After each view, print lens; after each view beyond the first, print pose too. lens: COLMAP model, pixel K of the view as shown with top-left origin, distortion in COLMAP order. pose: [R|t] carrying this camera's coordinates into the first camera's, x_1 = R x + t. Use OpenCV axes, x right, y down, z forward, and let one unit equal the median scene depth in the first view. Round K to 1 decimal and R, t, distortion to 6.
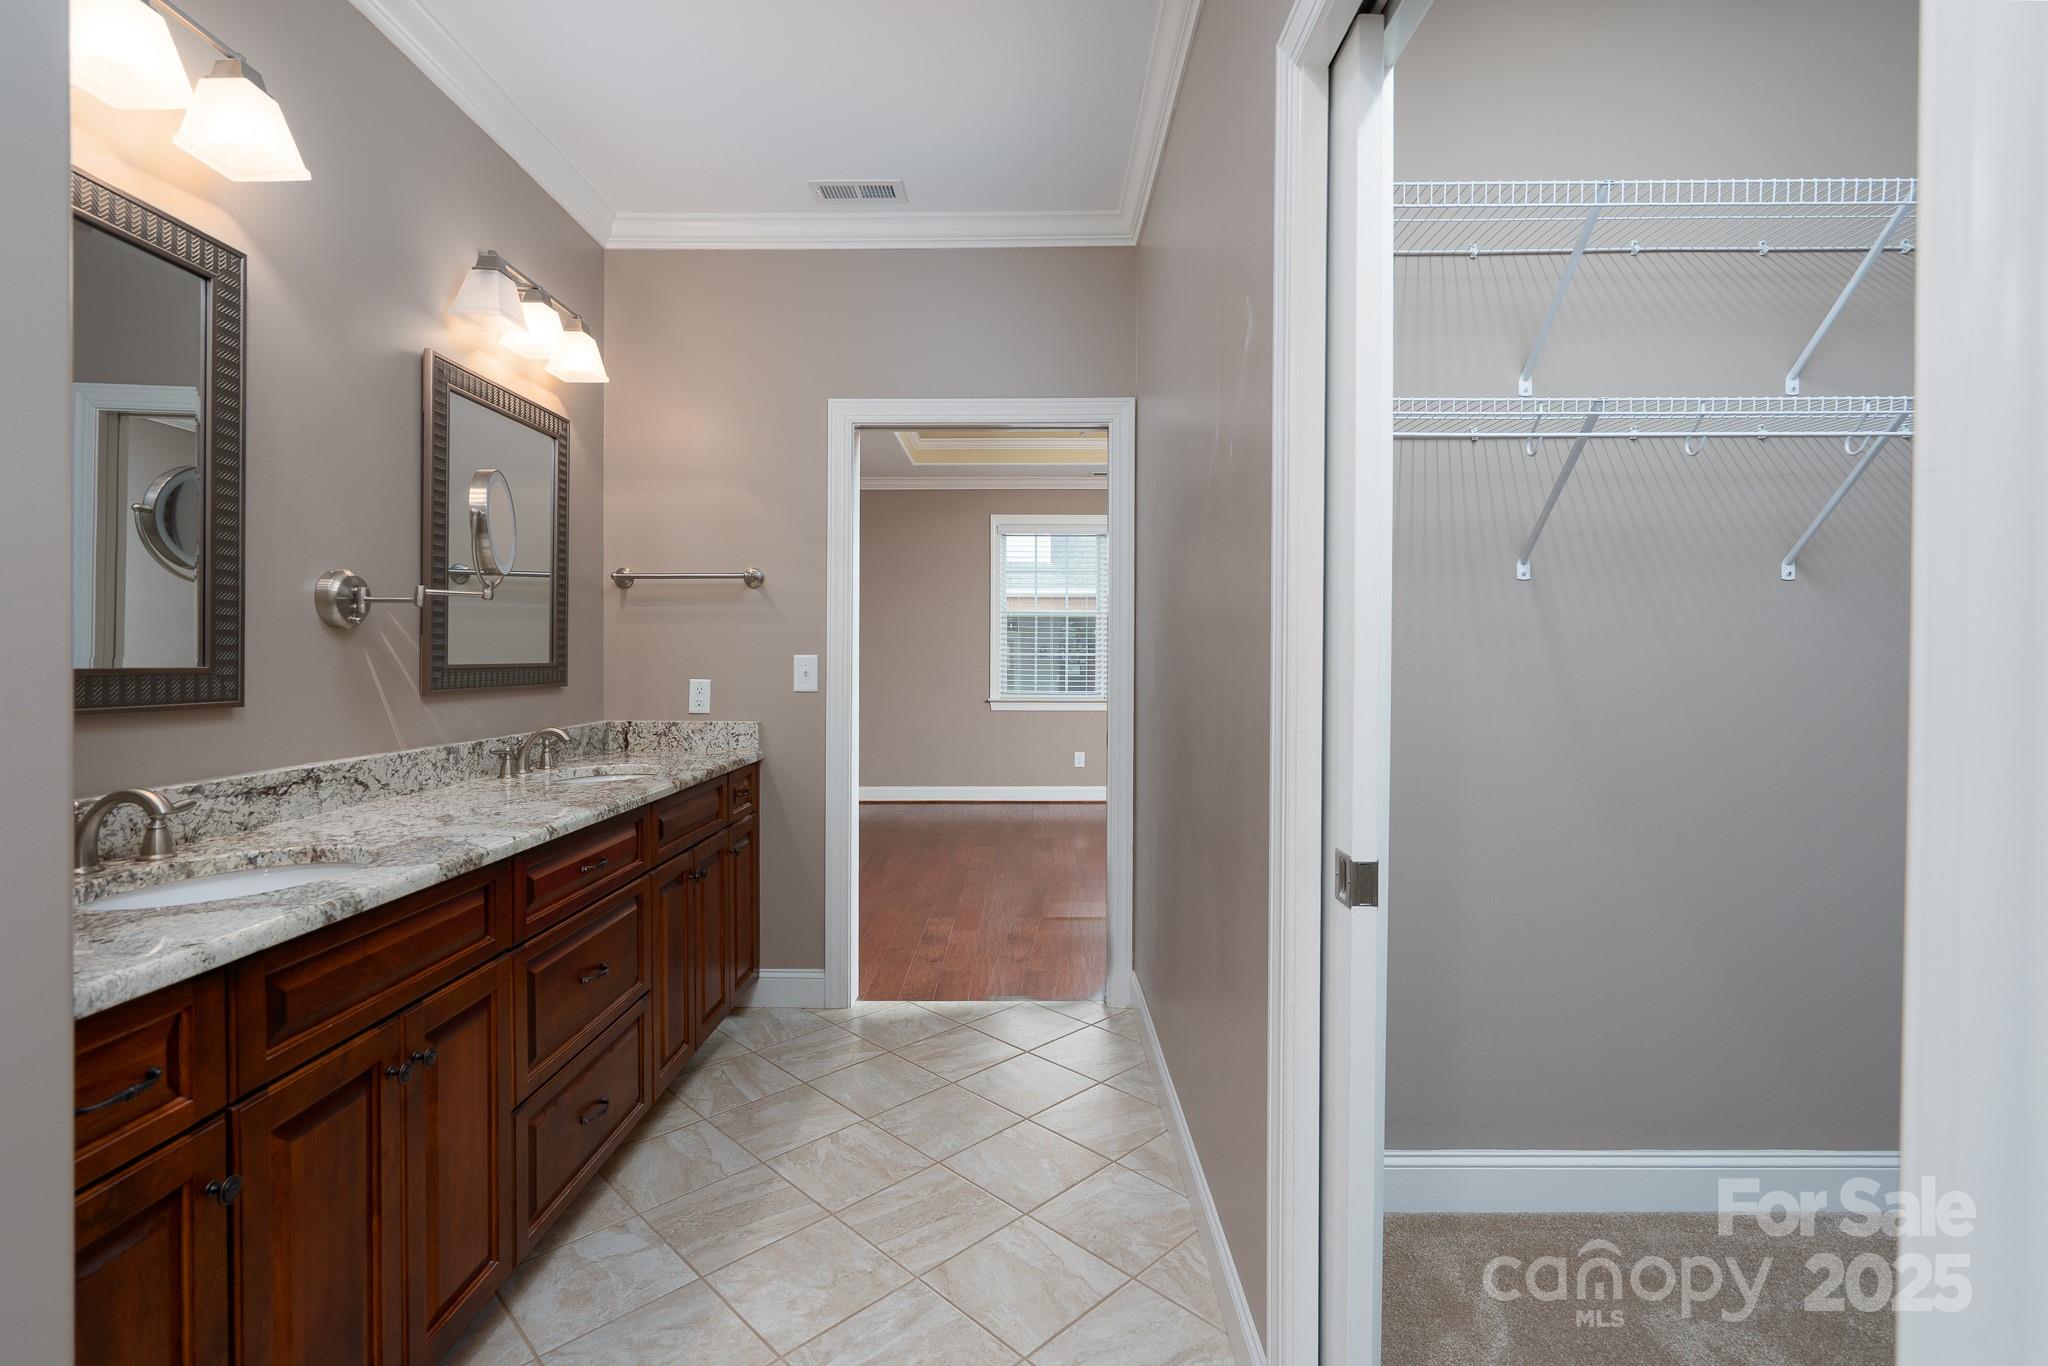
lens RADIAL K [[943.1, 0, 1029.4], [0, 943.1, 692.5], [0, 0, 1]] dist [-0.000694, -0.000107]
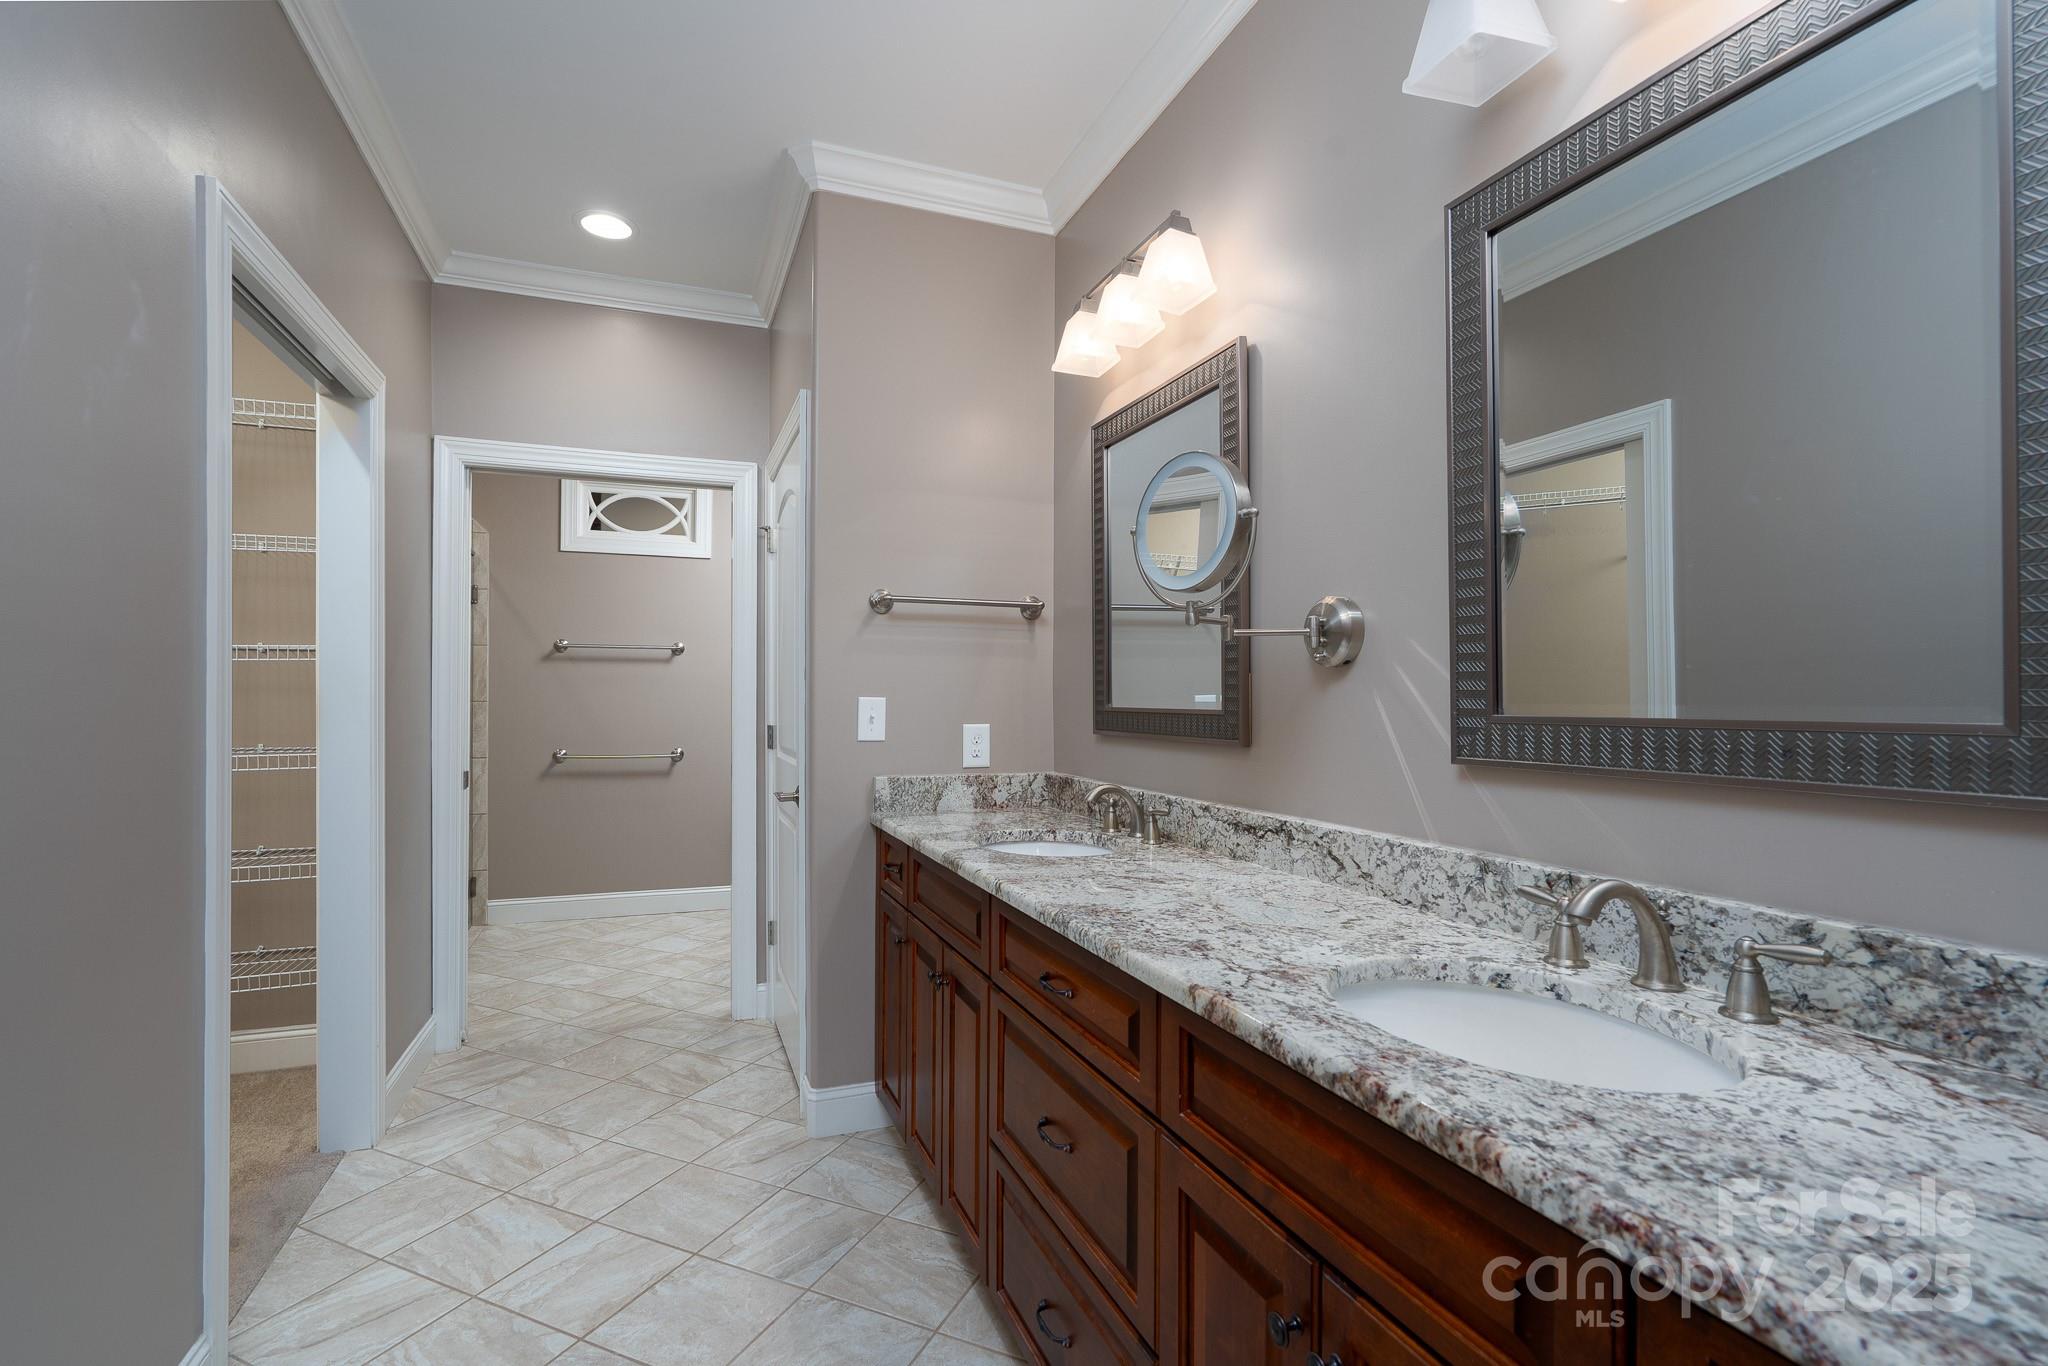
lens RADIAL K [[943.1, 0, 1029.4], [0, 943.1, 692.5], [0, 0, 1]] dist [-0.000694, -0.000107]
pose [[-0.932495, -0.011559, -0.360997, -0.183635], [-0.021506, 0.999491, 0.023548, -0.060645], [0.360541, 0.029722, -0.932270, 1.718994]]
